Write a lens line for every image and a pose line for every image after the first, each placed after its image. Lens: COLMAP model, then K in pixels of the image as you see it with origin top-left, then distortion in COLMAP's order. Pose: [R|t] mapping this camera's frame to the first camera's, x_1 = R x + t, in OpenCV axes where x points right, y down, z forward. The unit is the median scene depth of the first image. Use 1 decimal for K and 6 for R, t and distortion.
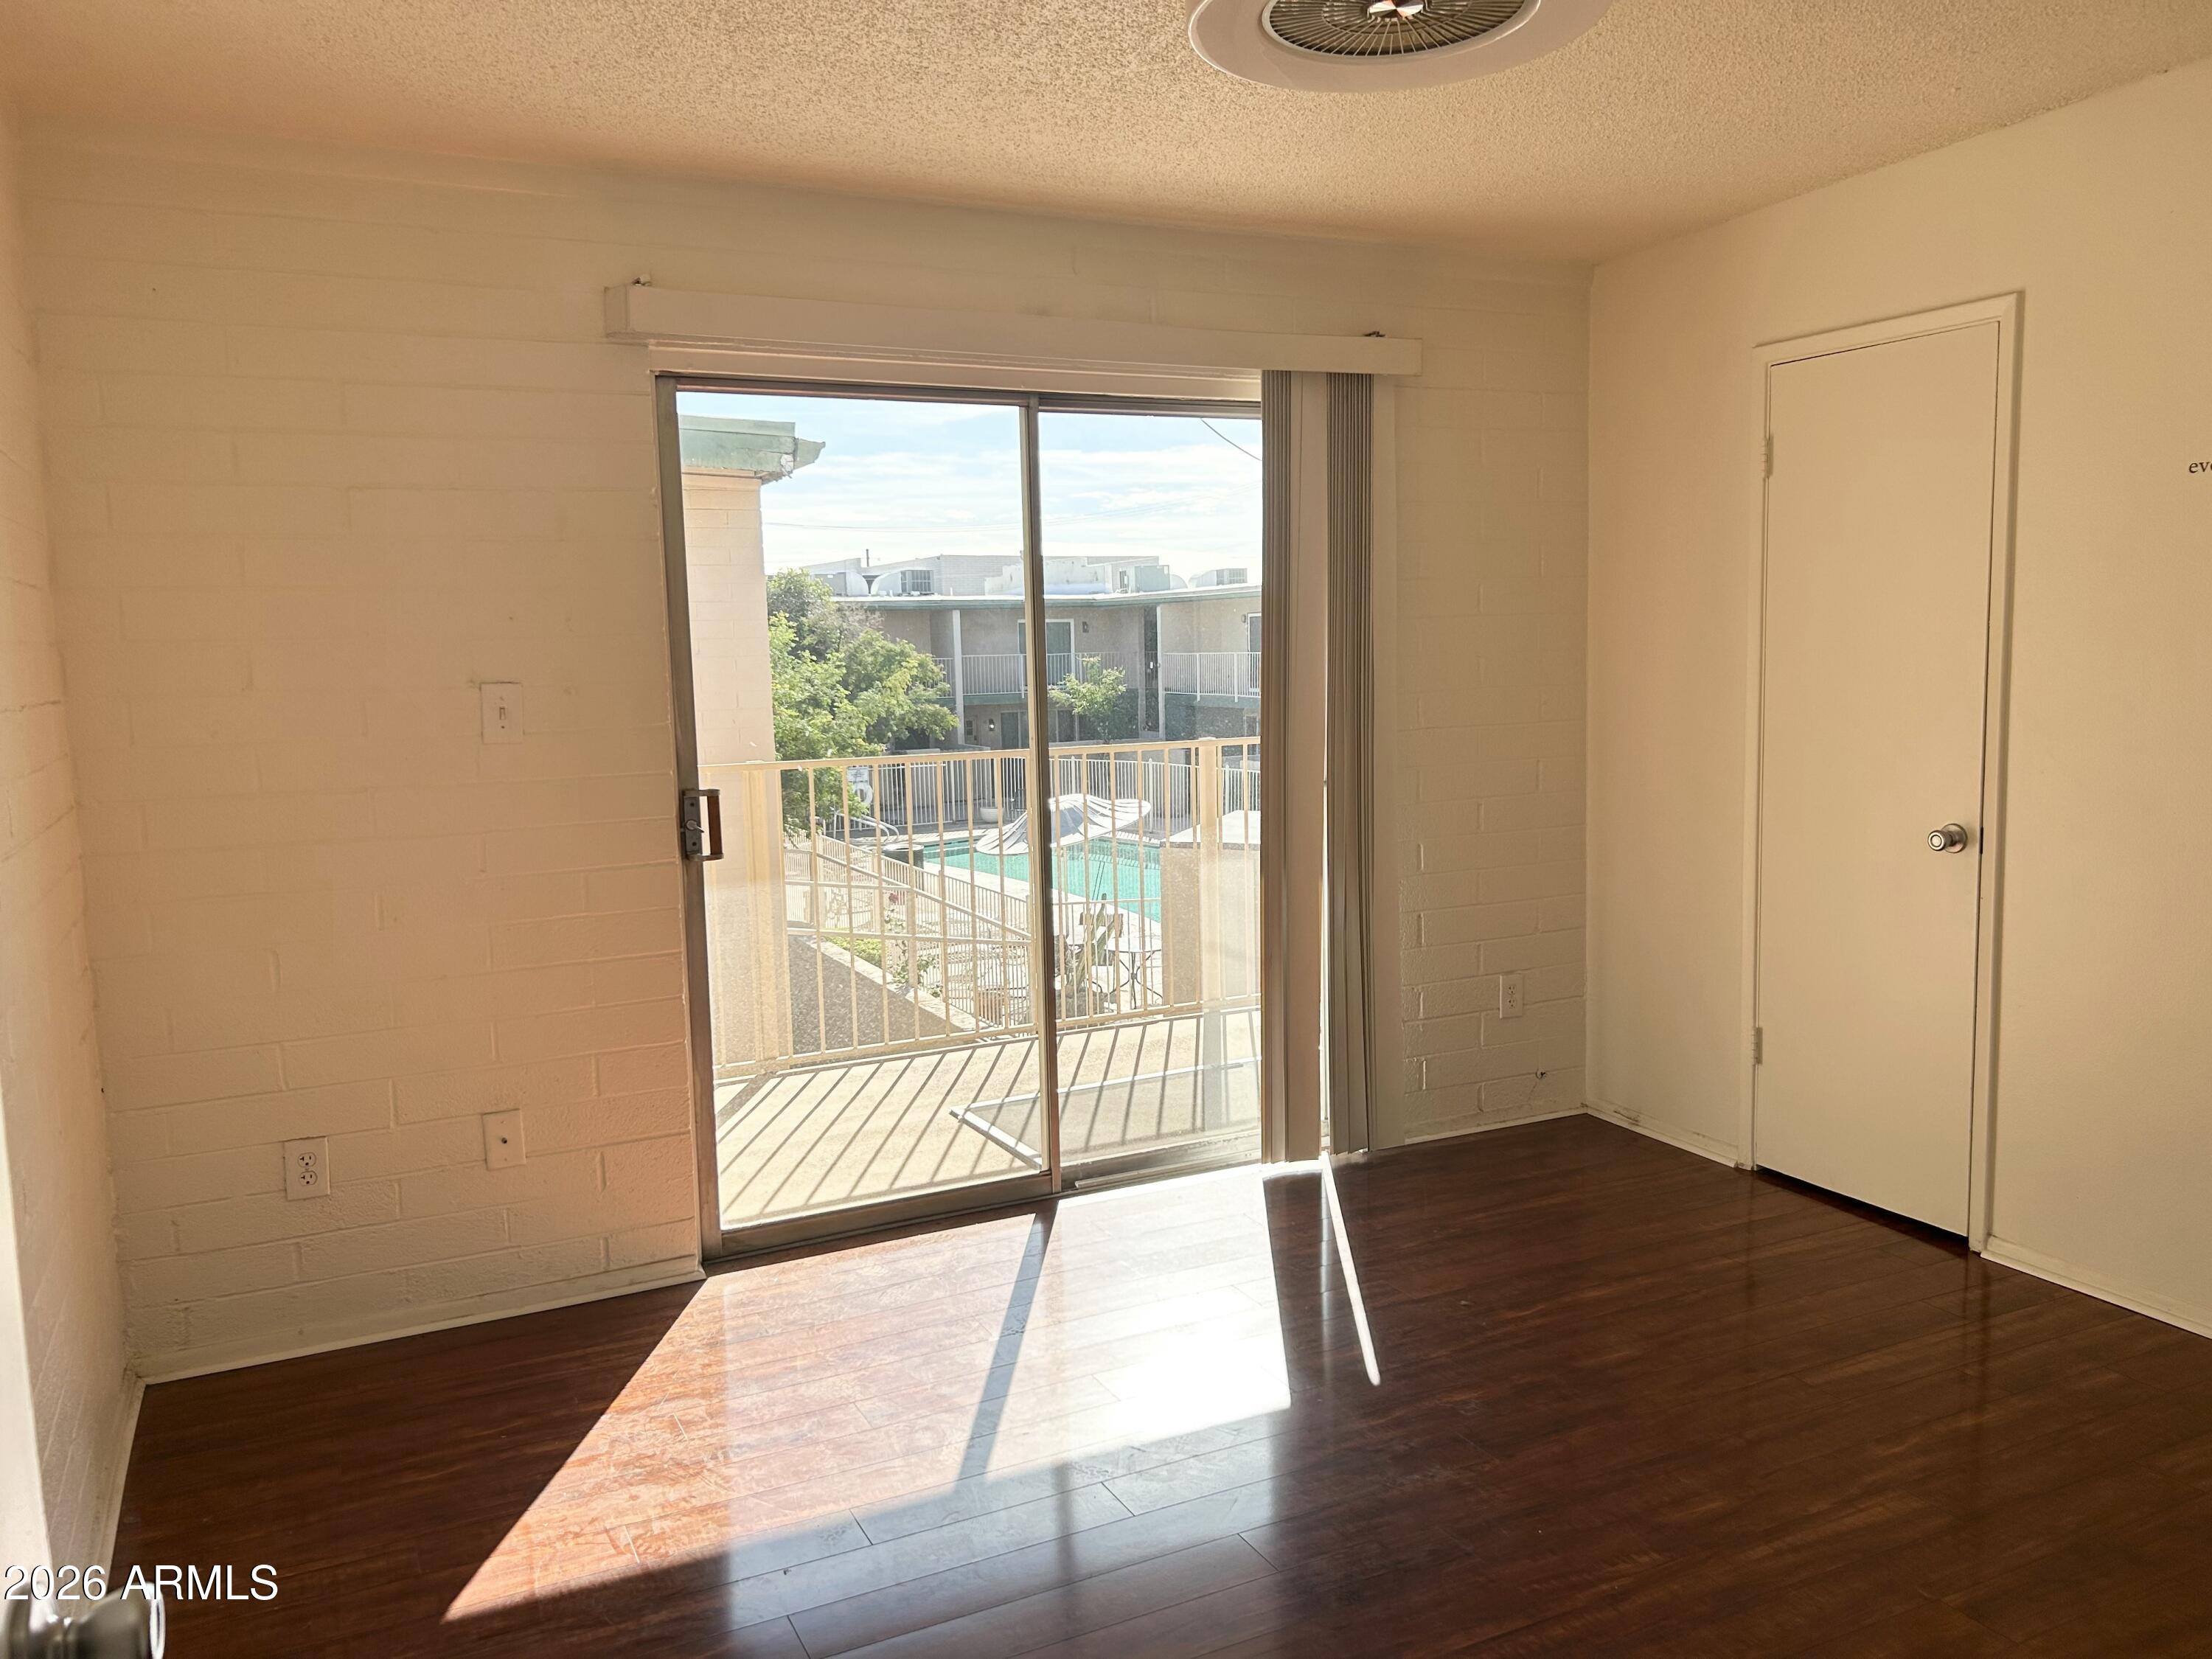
lens RADIAL K [[1670.3, 0, 1111.6], [0, 1670.3, 844.0], [0, 0, 1]] dist [0.053459, -0.045623]
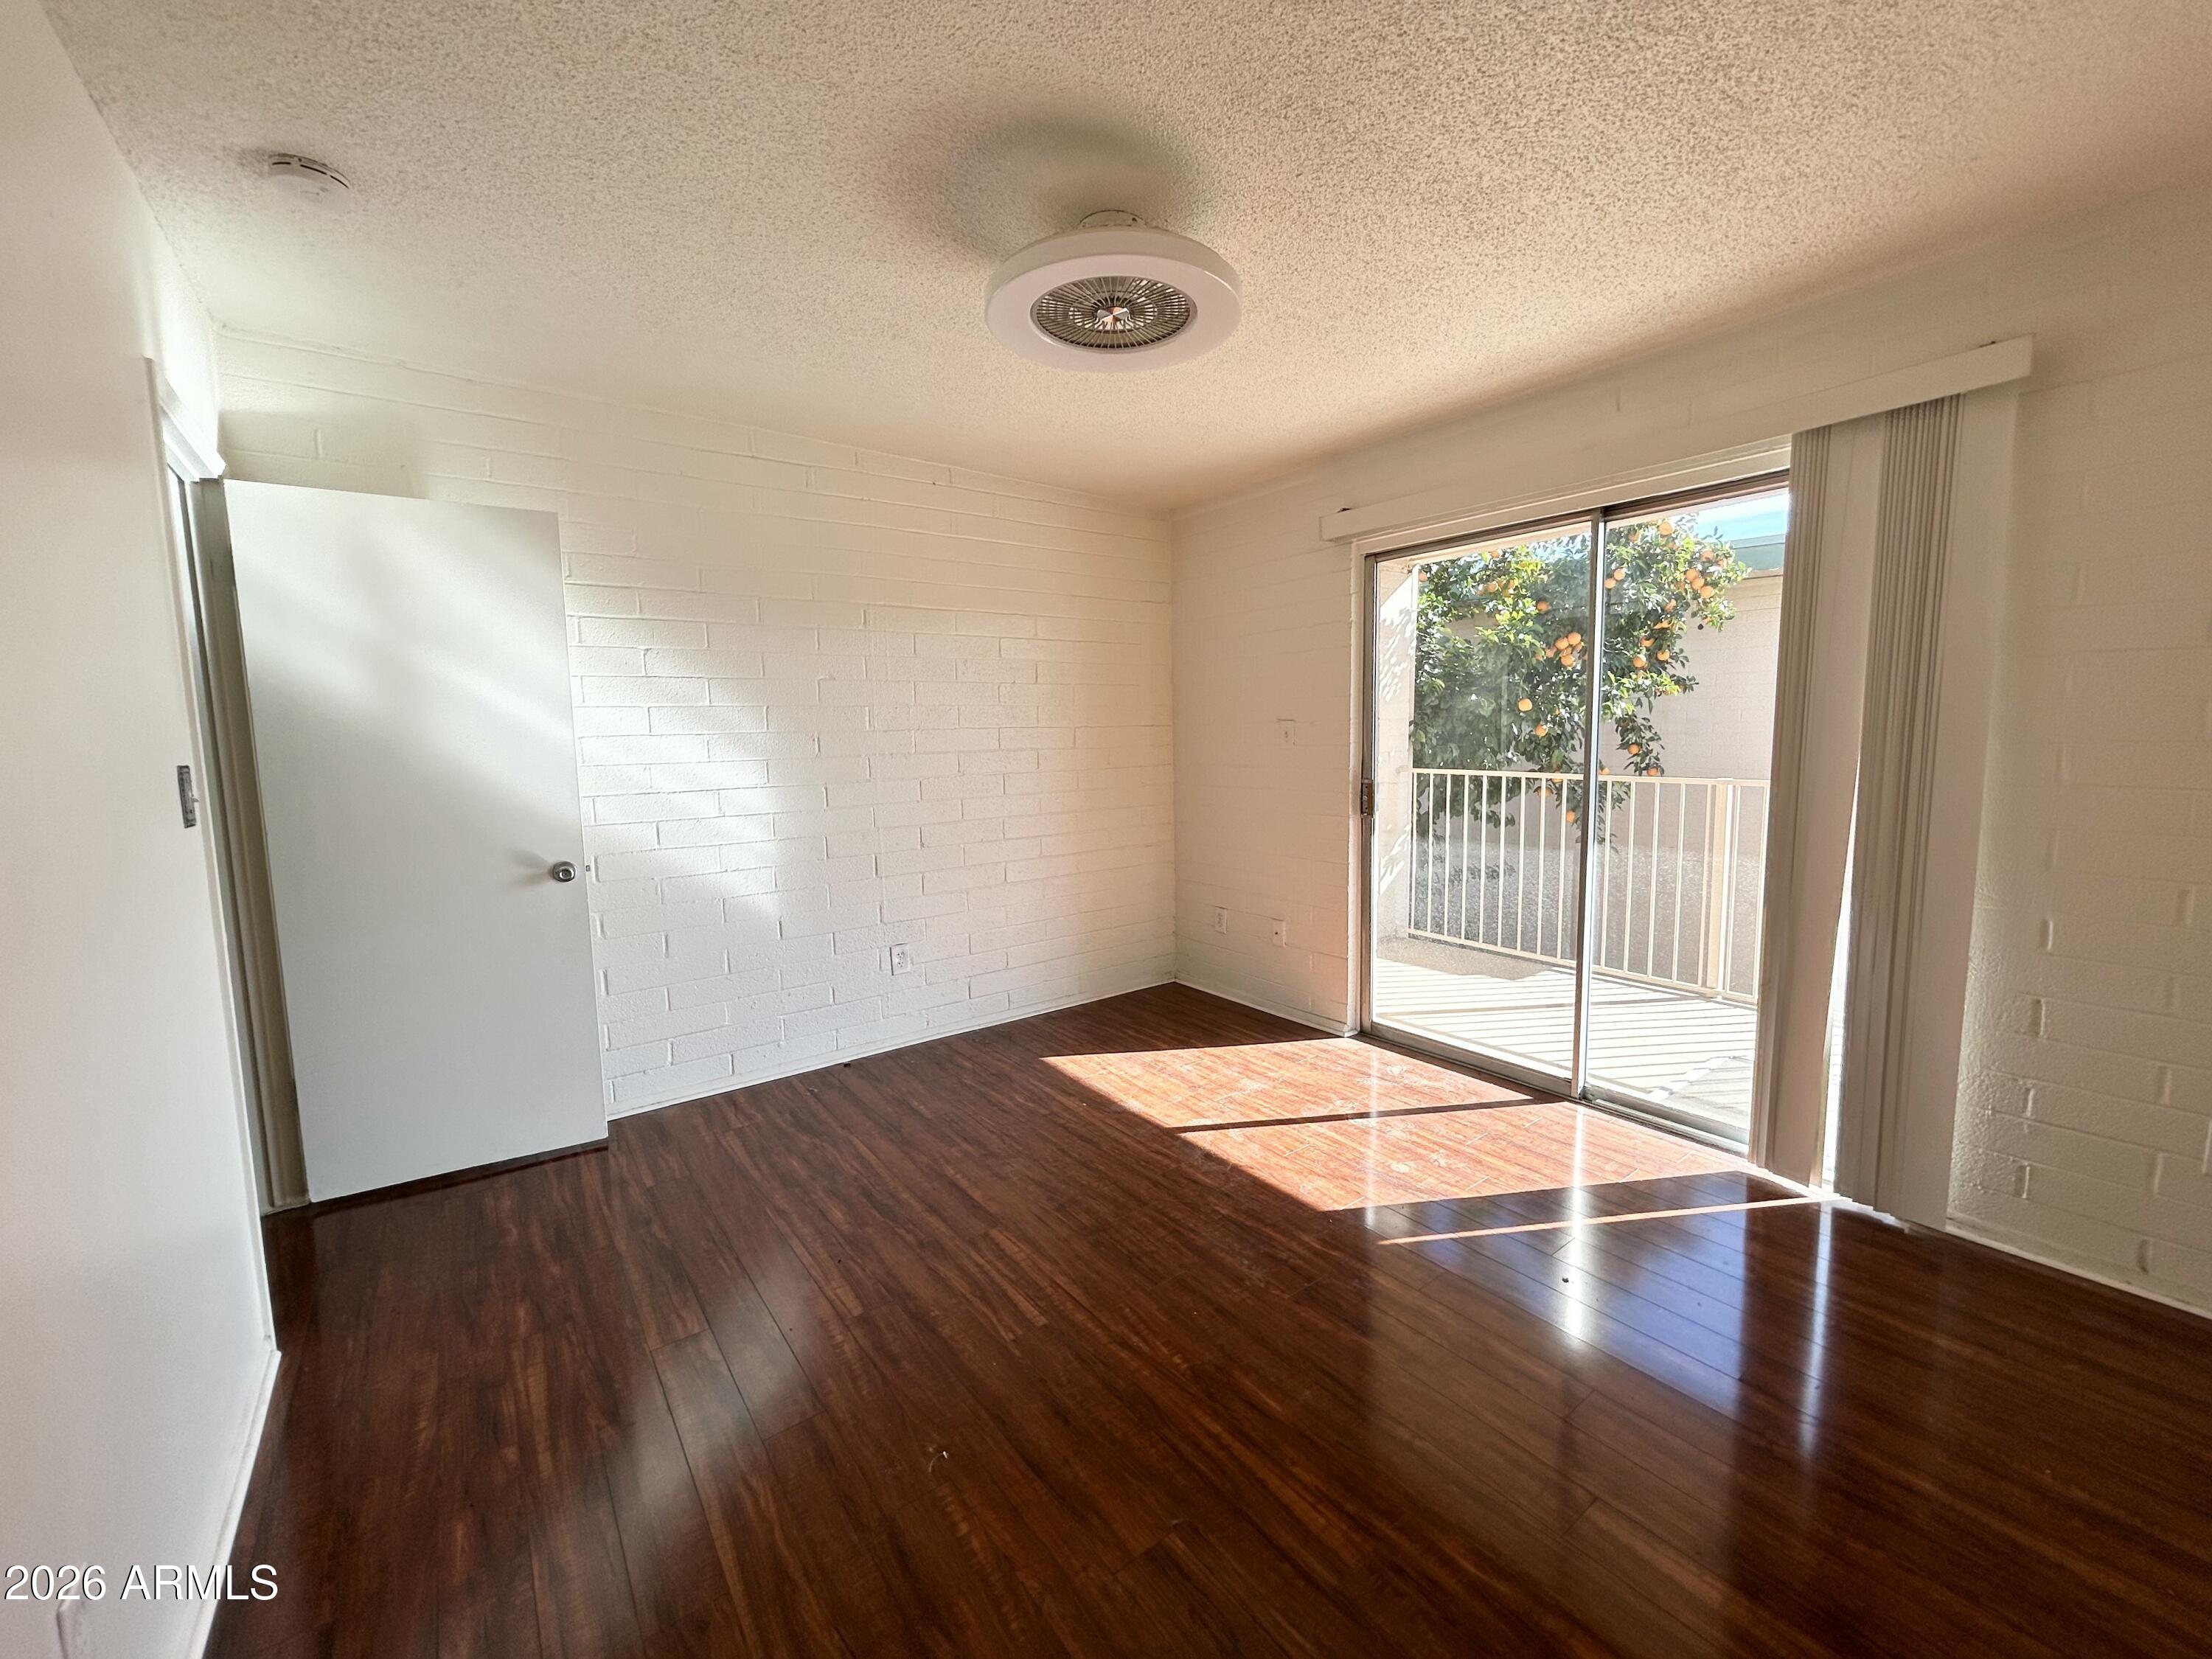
lens RADIAL K [[900.1, 0, 1105.0], [0, 900.1, 832.5], [0, 0, 1]] dist [0.018310, 0.000024]
pose [[0.177256, 0.134110, -0.974985, 0.663848], [-0.100823, 0.987934, 0.117561, -0.060795], [0.978987, 0.077463, 0.188639, 0.521154]]
